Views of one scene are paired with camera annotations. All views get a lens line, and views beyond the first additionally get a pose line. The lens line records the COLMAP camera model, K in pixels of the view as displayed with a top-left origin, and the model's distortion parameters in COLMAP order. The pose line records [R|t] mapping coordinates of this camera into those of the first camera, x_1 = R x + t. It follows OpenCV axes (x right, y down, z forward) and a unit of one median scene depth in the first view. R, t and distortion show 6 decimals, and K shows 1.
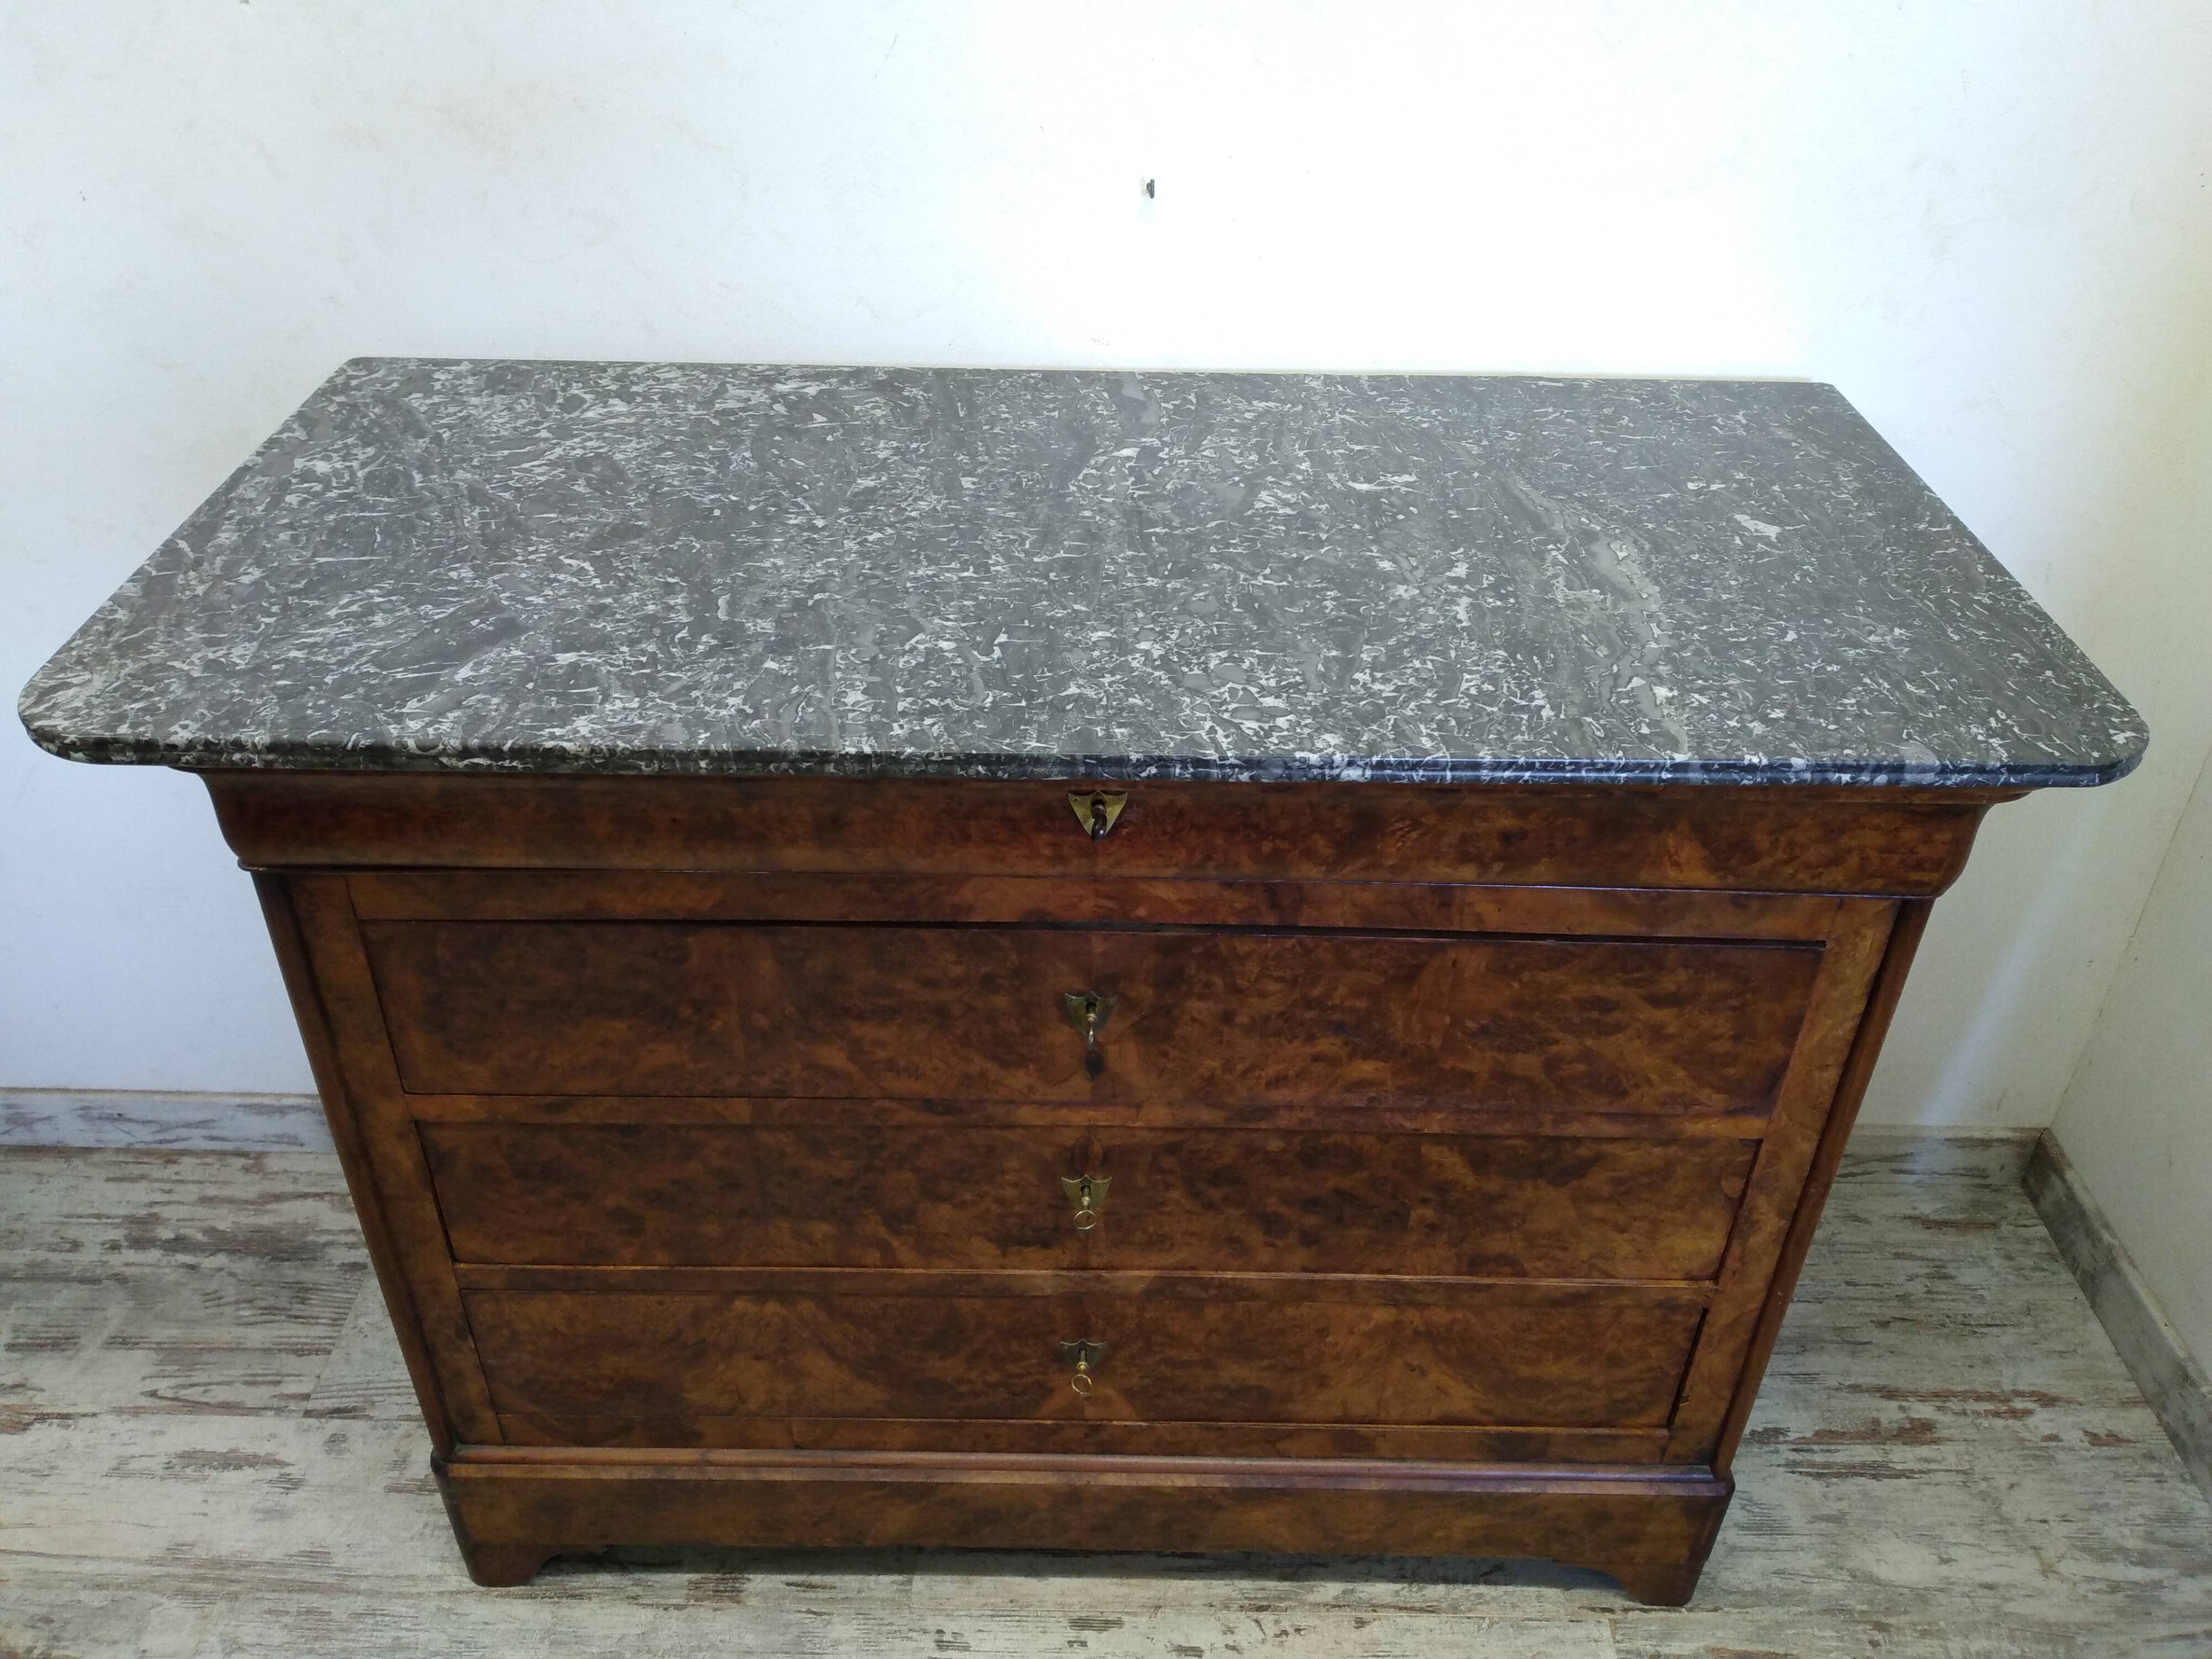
lens RADIAL K [[1745.6, 0, 1107.9], [0, 1745.6, 833.3], [0, 0, 1]] dist [-0.006638, -0.000280]
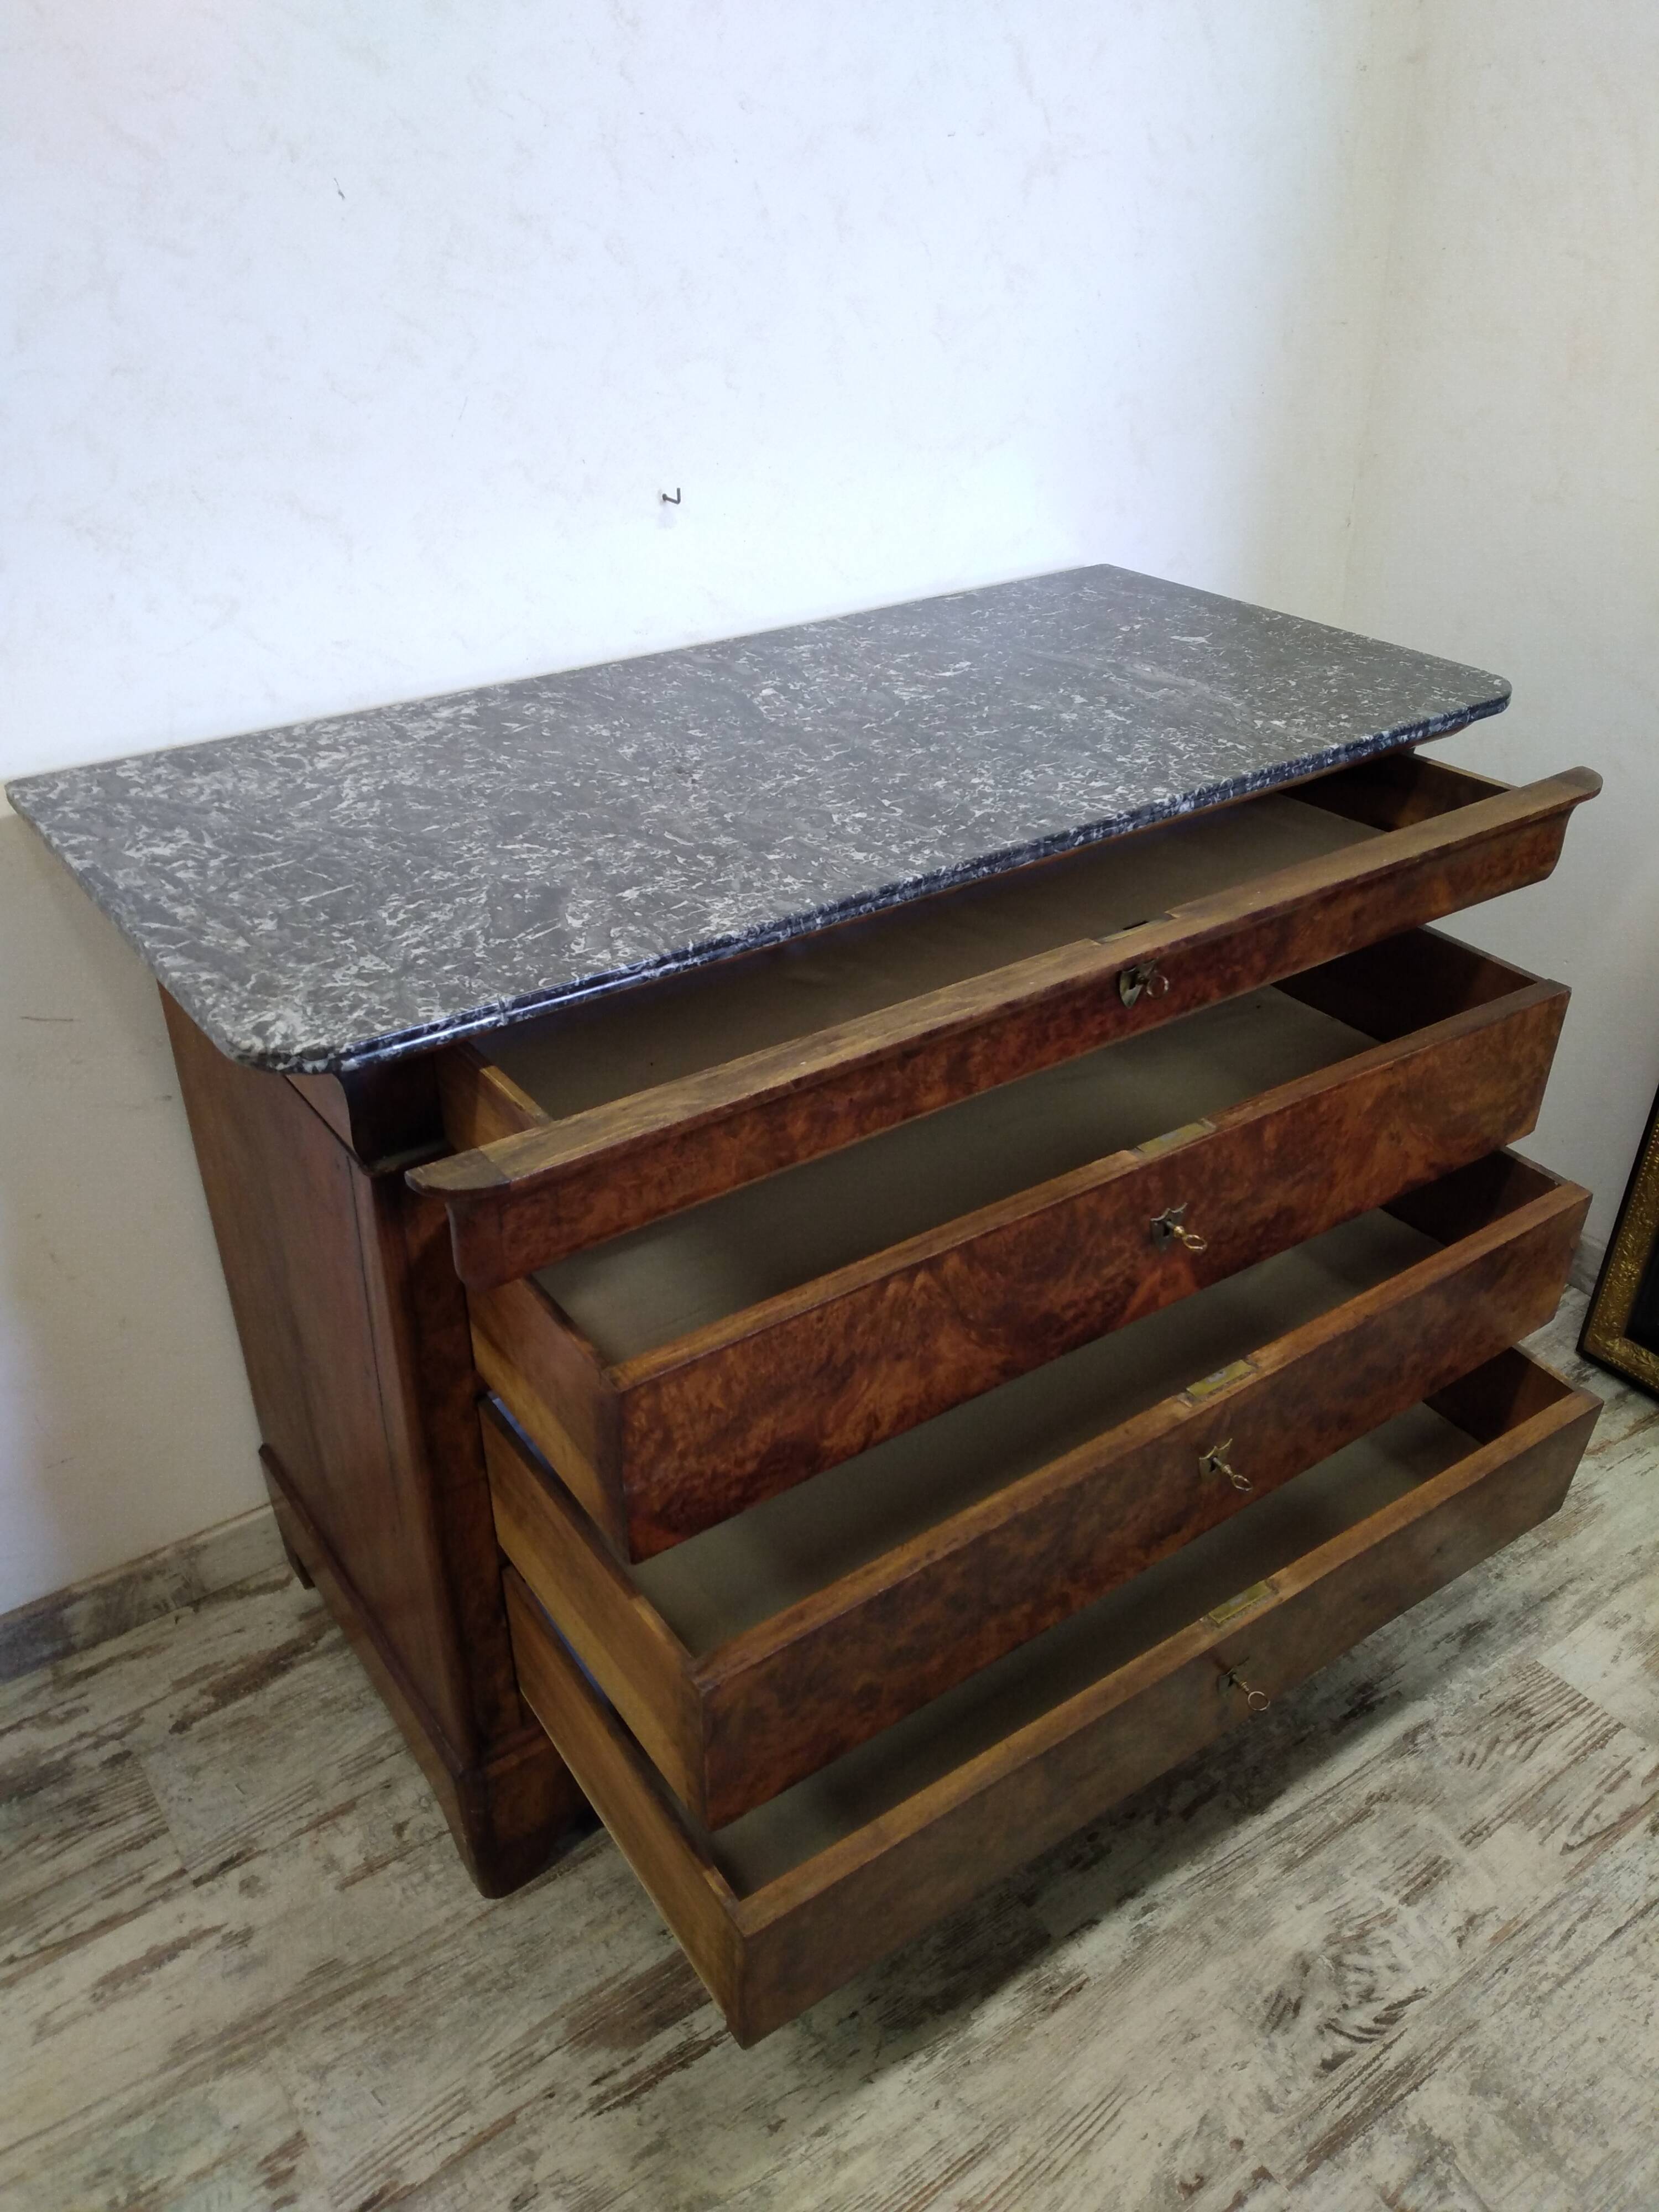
lens RADIAL K [[1745.6, 0, 846.4], [0, 1745.6, 1122.3], [0, 0, 1]] dist [-0.006638, -0.000280]
pose [[0.810919, -0.322248, 0.488433, -0.609267], [0.349907, 0.936067, 0.036647, 0.040754], [-0.469015, 0.141188, 0.871832, -0.065940]]
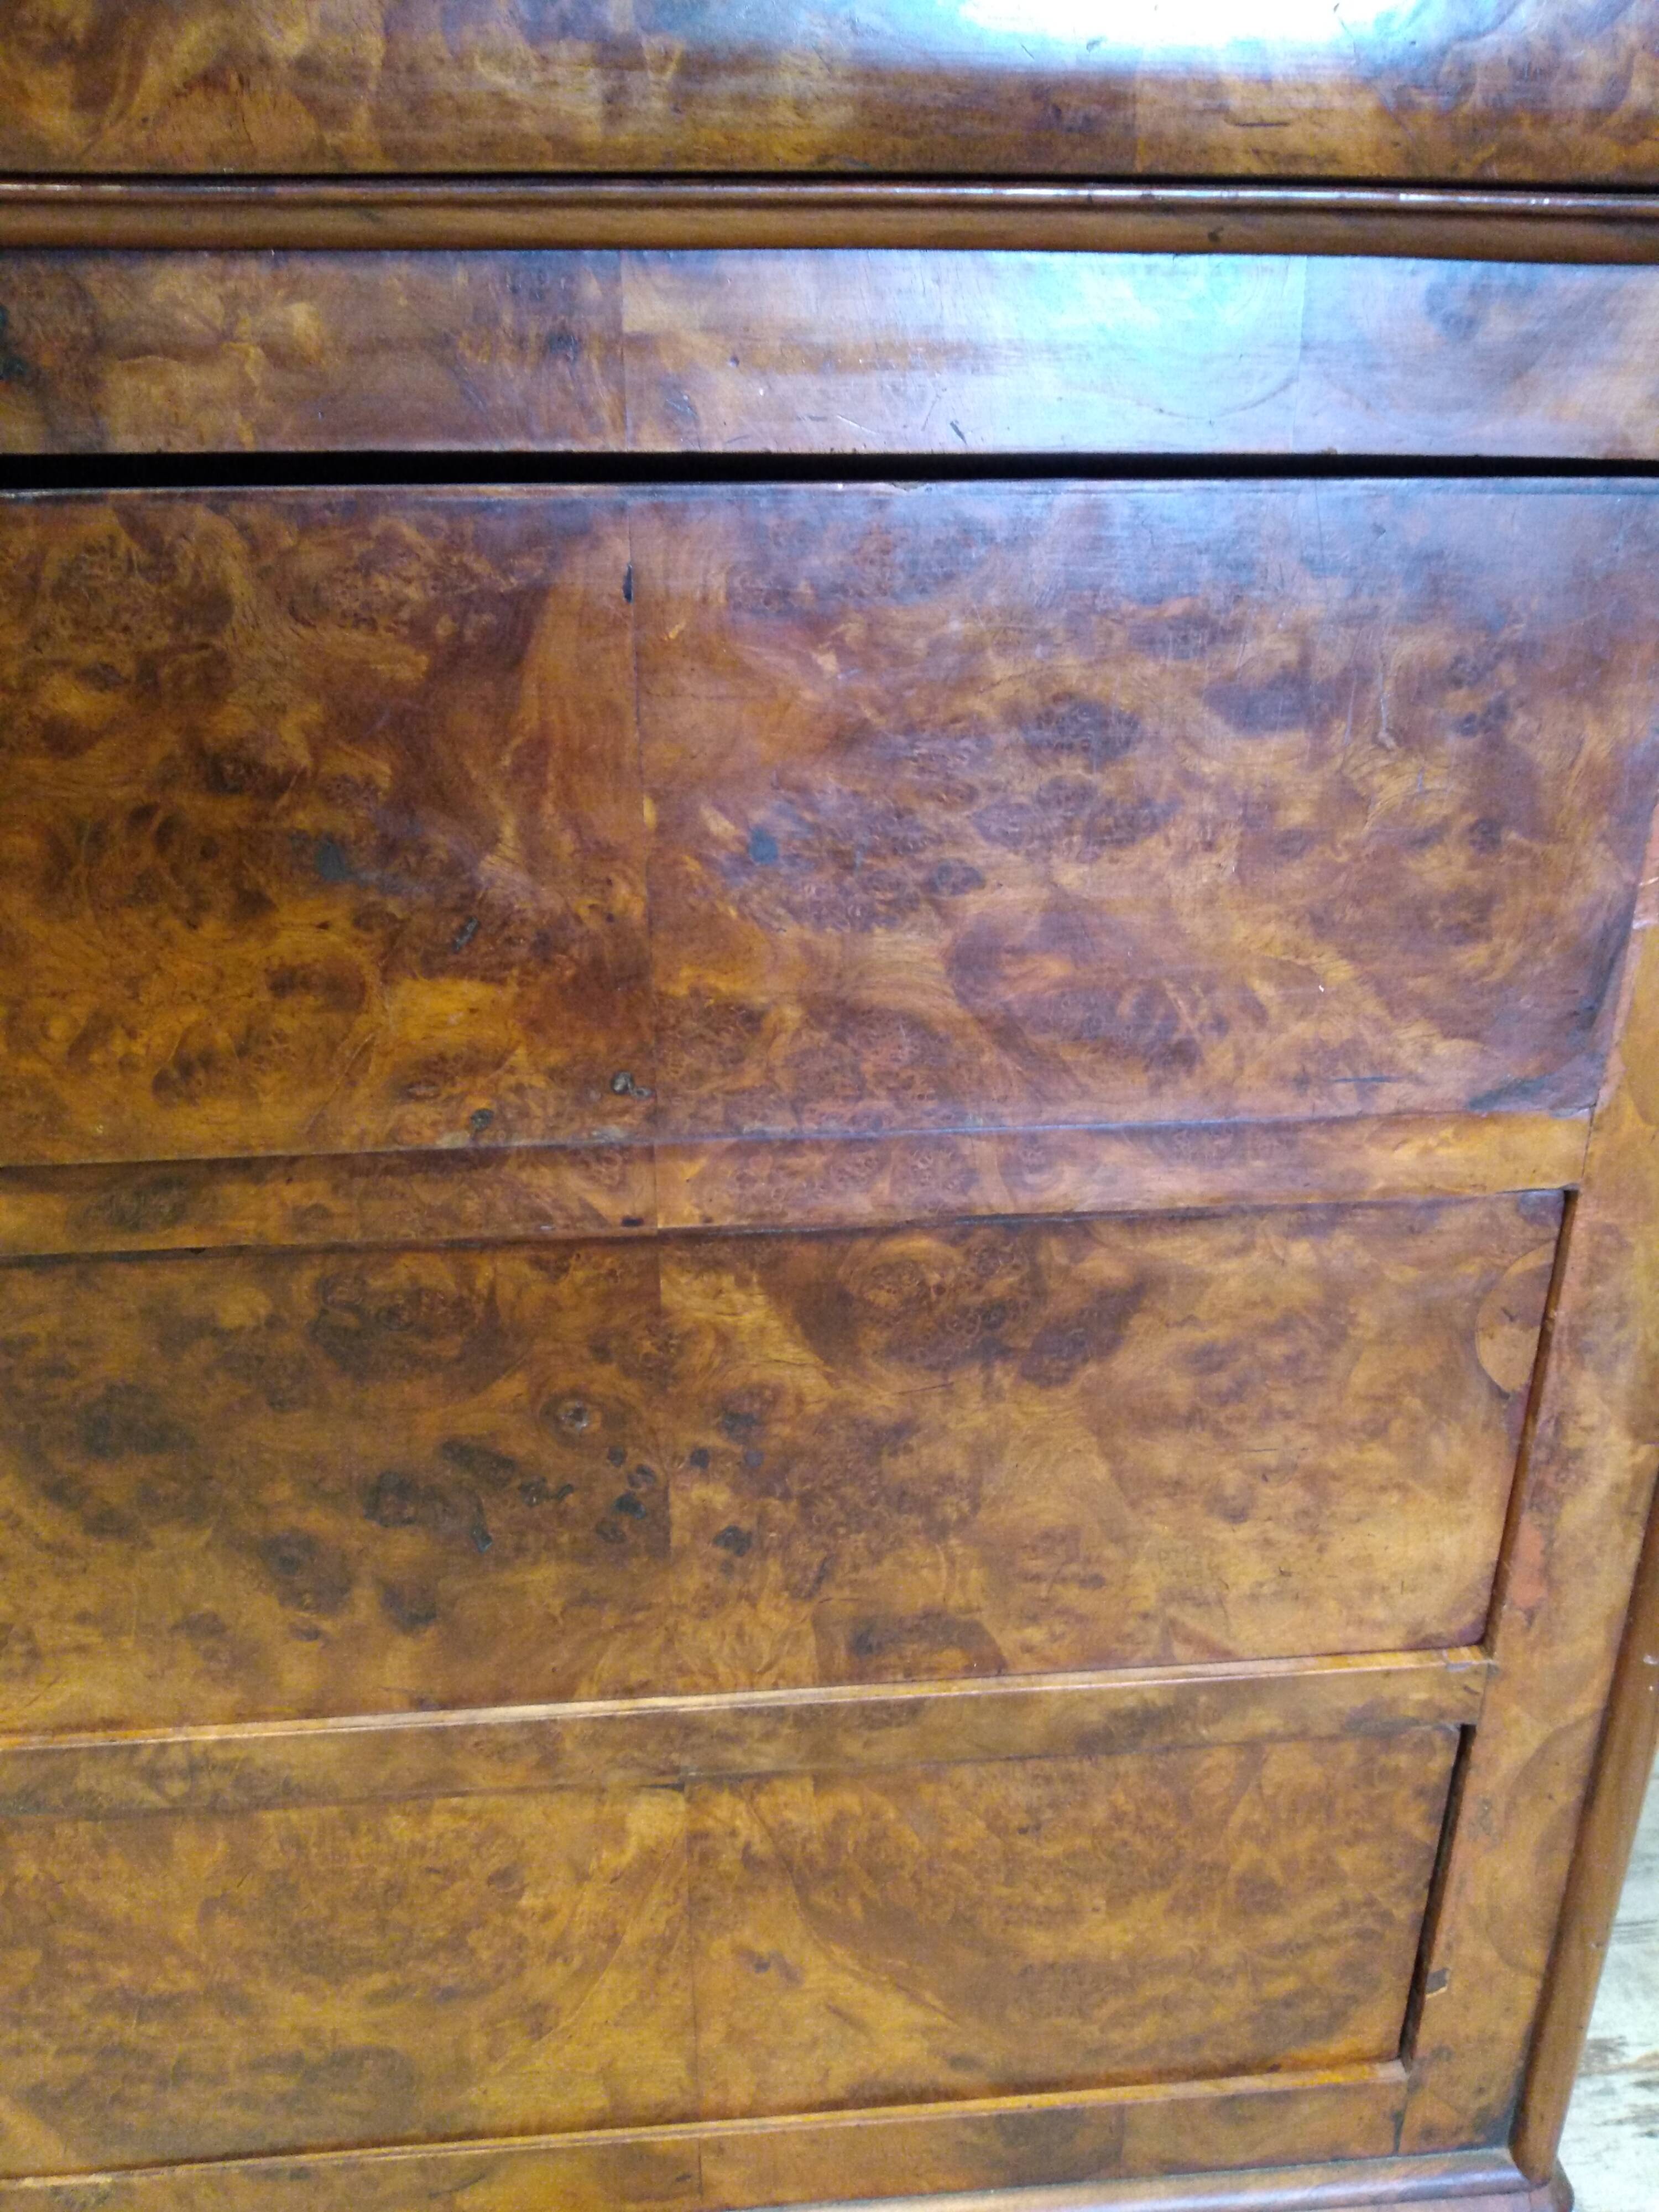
lens RADIAL K [[1745.6, 0, 841.9], [0, 1745.6, 1132.7], [0, 0, 1]] dist [-0.006638, -0.000280]
pose [[0.994913, -0.055303, 0.084195, 0.170303], [0.070021, 0.980551, -0.183350, 0.196523], [-0.072418, 0.188313, 0.979436, 0.578001]]
